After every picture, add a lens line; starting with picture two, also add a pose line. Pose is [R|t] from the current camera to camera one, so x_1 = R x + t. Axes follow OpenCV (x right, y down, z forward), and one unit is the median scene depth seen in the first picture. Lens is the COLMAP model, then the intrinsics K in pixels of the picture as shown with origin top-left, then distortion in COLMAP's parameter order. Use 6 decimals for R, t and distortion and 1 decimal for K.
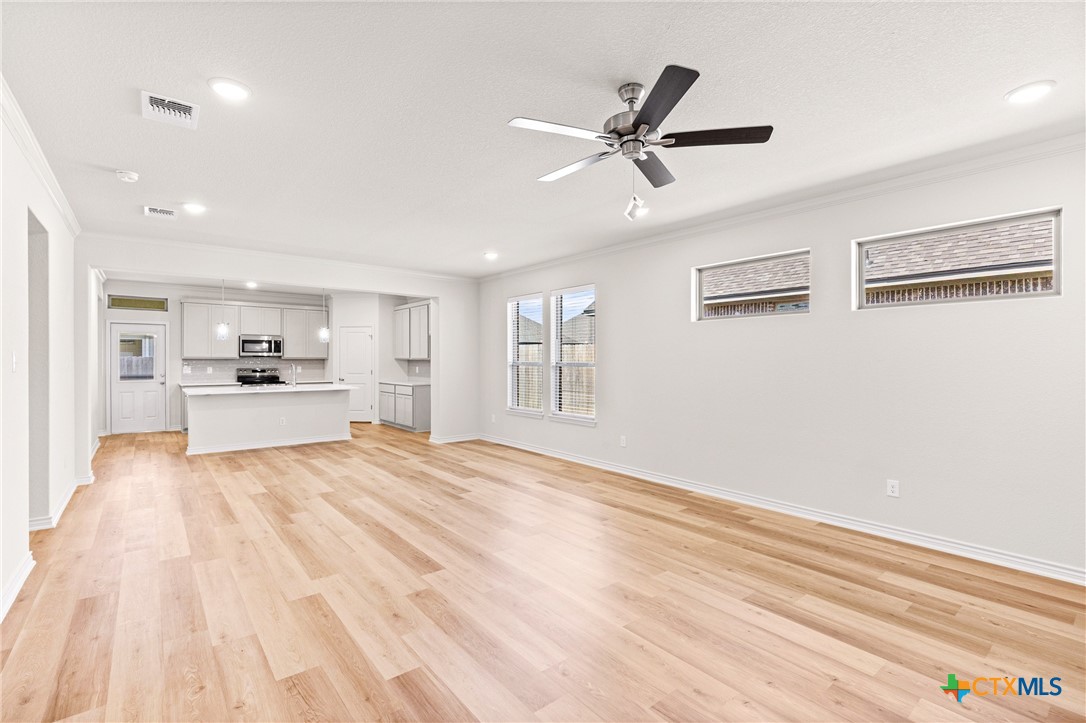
lens RADIAL K [[492.0, 0, 539.7], [0, 492.0, 361.5], [0, 0, 1]] dist [0.003015, 0.000022]
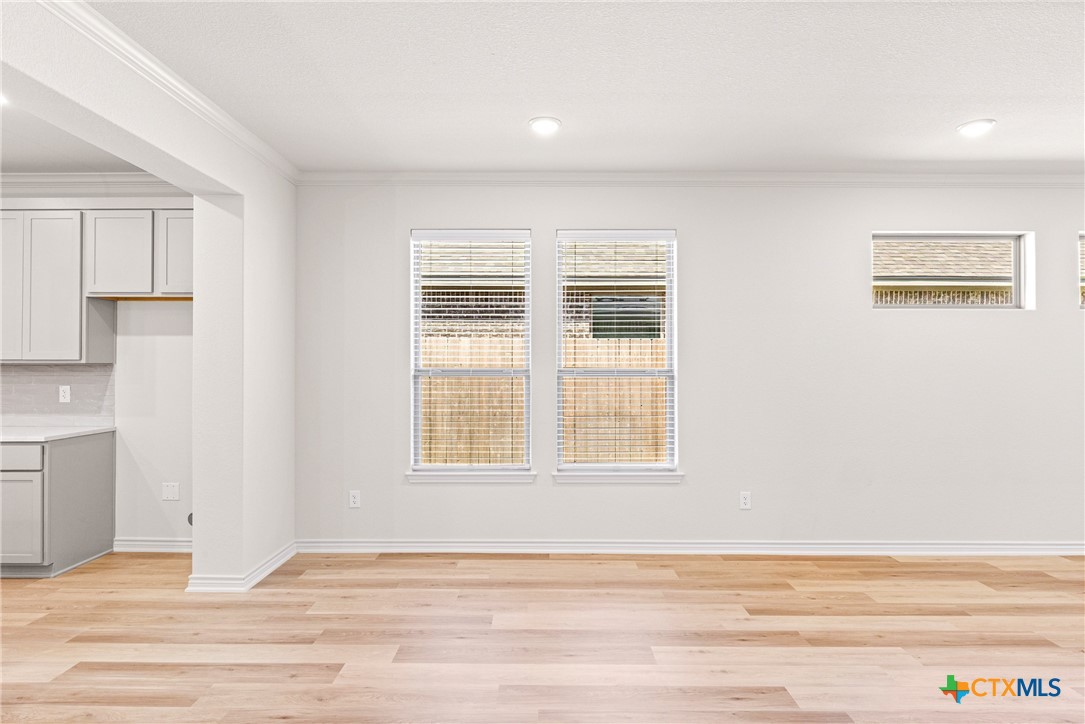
lens RADIAL K [[617.9, 0, 540.0], [0, 617.9, 358.7], [0, 0, 1]] dist [-0.001726, -0.000868]
pose [[0.628489, 0.005255, 0.777800, -0.718448], [0.002454, 0.999959, -0.008738, -0.006161], [-0.777814, 0.007401, 0.628451, 0.893583]]
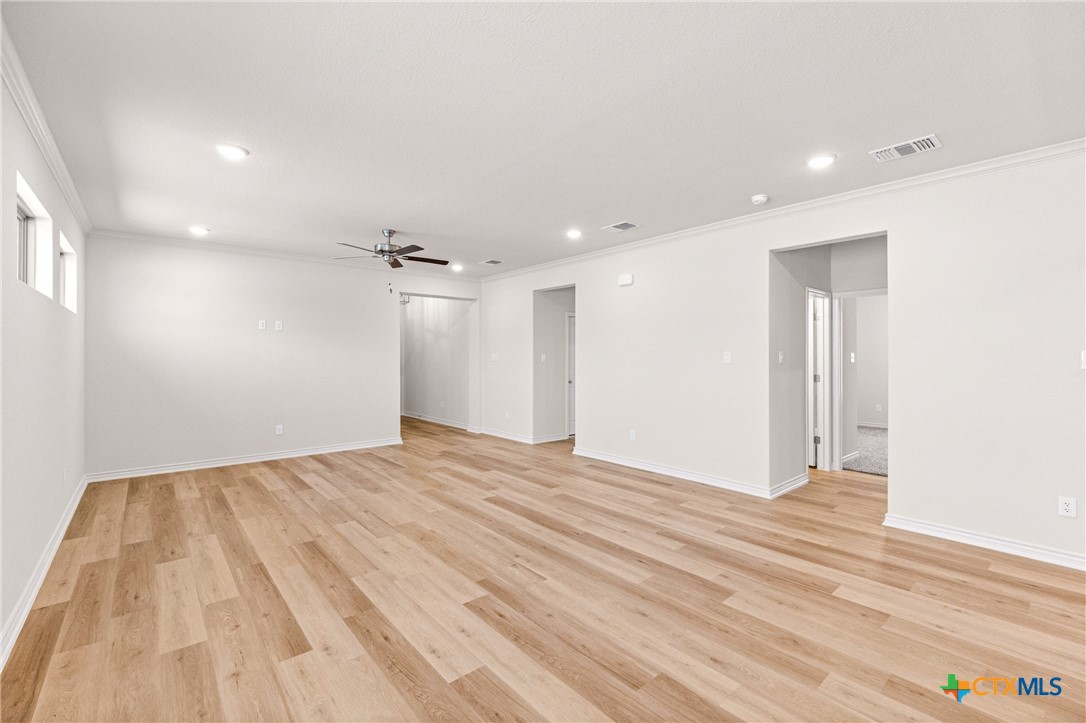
lens RADIAL K [[465.9, 0, 541.5], [0, 465.9, 356.3], [0, 0, 1]] dist [0.000956, 0.000019]
pose [[-0.999526, -0.002082, -0.030703, -0.221328], [-0.002286, 0.999975, 0.006617, -0.007998], [0.030688, 0.006684, -0.999507, 1.616511]]
